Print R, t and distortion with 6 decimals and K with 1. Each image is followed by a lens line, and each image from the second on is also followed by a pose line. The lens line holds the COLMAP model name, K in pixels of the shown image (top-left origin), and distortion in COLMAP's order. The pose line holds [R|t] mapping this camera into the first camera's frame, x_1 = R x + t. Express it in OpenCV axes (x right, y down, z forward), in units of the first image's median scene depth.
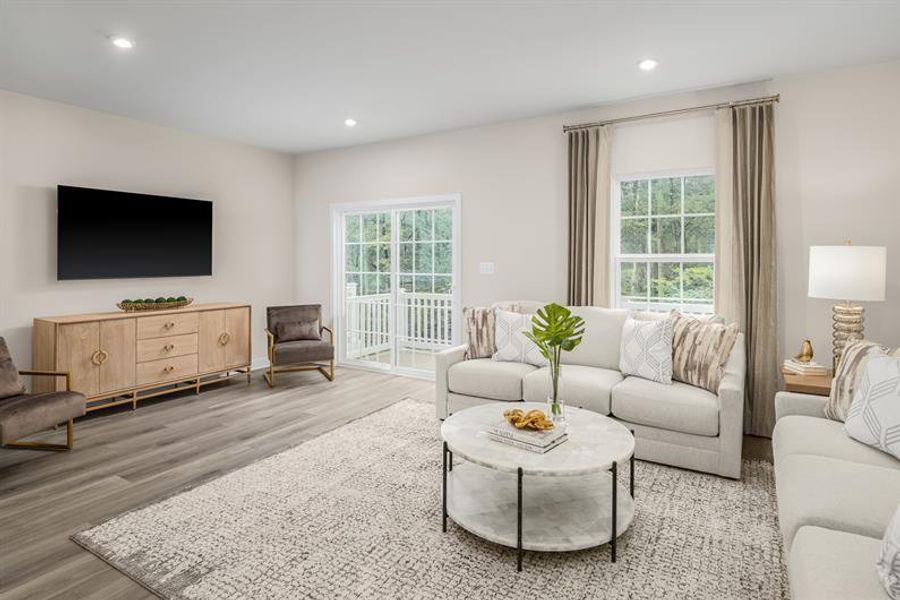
lens RADIAL K [[495.7, 0, 445.9], [0, 495.7, 263.3], [0, 0, 1]] dist [0.000211, -0.000248]
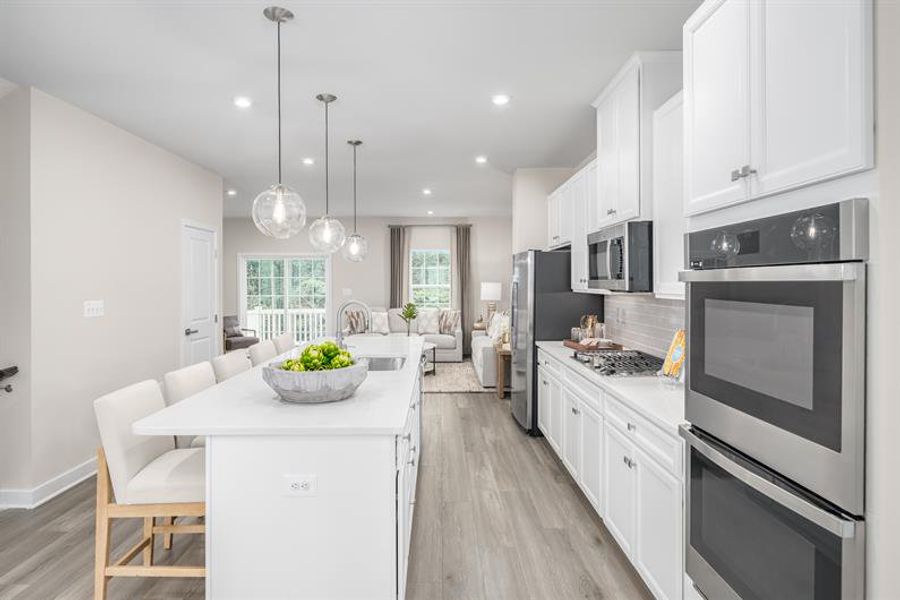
lens RADIAL K [[484.5, 0, 437.1], [0, 484.5, 287.6], [0, 0, 1]] dist [0.002134, 0.000020]
pose [[0.865857, -0.008148, 0.500226, -0.767947], [0.008815, 0.999961, 0.001029, -0.006679], [-0.500215, 0.003518, 0.865894, -1.121163]]
